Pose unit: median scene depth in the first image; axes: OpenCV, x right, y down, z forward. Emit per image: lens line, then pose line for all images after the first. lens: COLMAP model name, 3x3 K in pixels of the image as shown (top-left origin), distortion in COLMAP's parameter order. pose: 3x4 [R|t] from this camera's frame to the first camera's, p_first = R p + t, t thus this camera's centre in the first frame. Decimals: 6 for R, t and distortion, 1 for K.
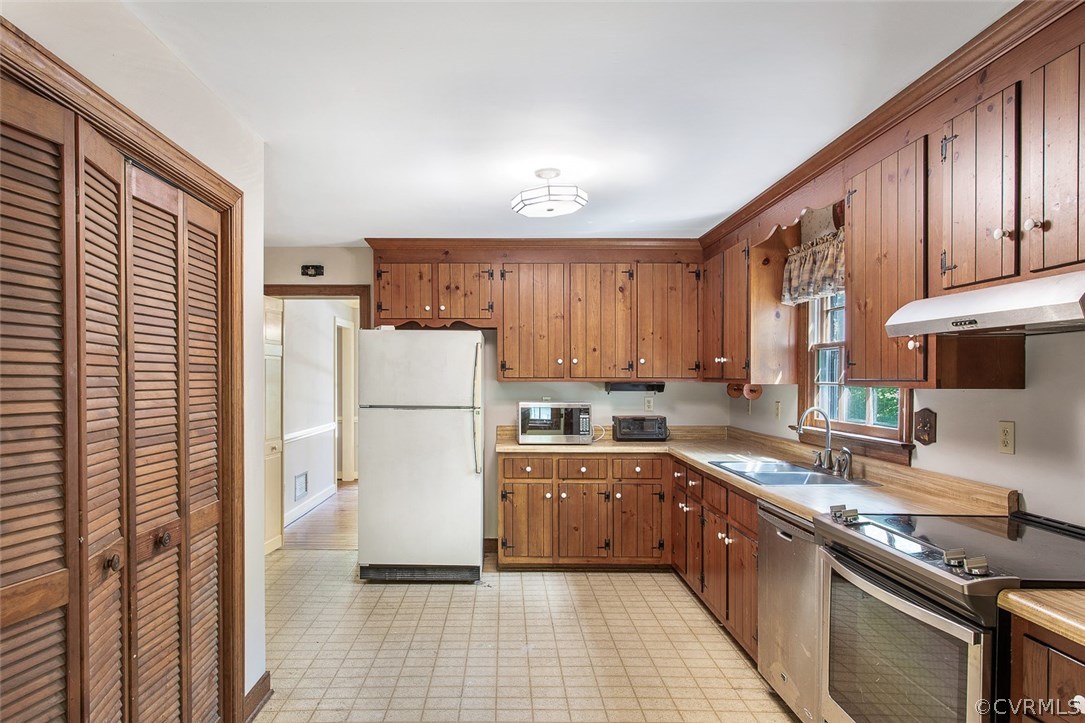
lens RADIAL K [[653.3, 0, 501.7], [0, 653.3, 372.7], [0, 0, 1]] dist [-0.000923, 0.000712]
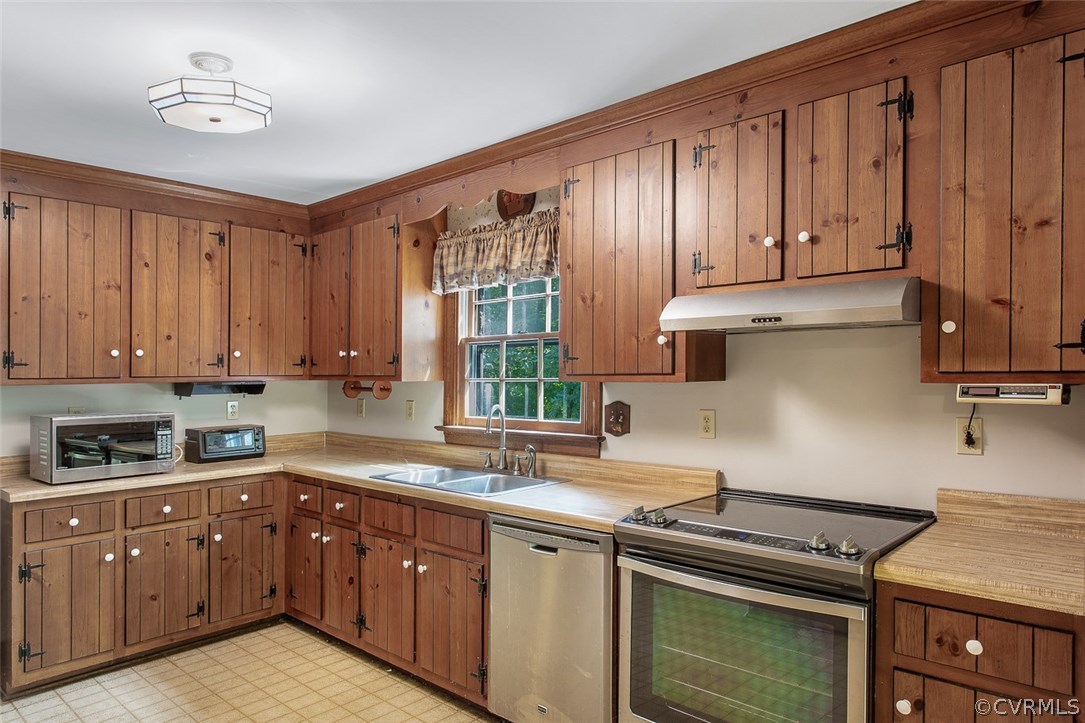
lens RADIAL K [[695.4, 0, 542.5], [0, 695.4, 361.5], [0, 0, 1]] dist [-0.002150, 0.005066]
pose [[0.667938, 0.002715, 0.744212, -0.170768], [0.005902, 0.999943, -0.008945, 0.000156], [-0.744193, 0.010367, 0.667884, 0.224010]]
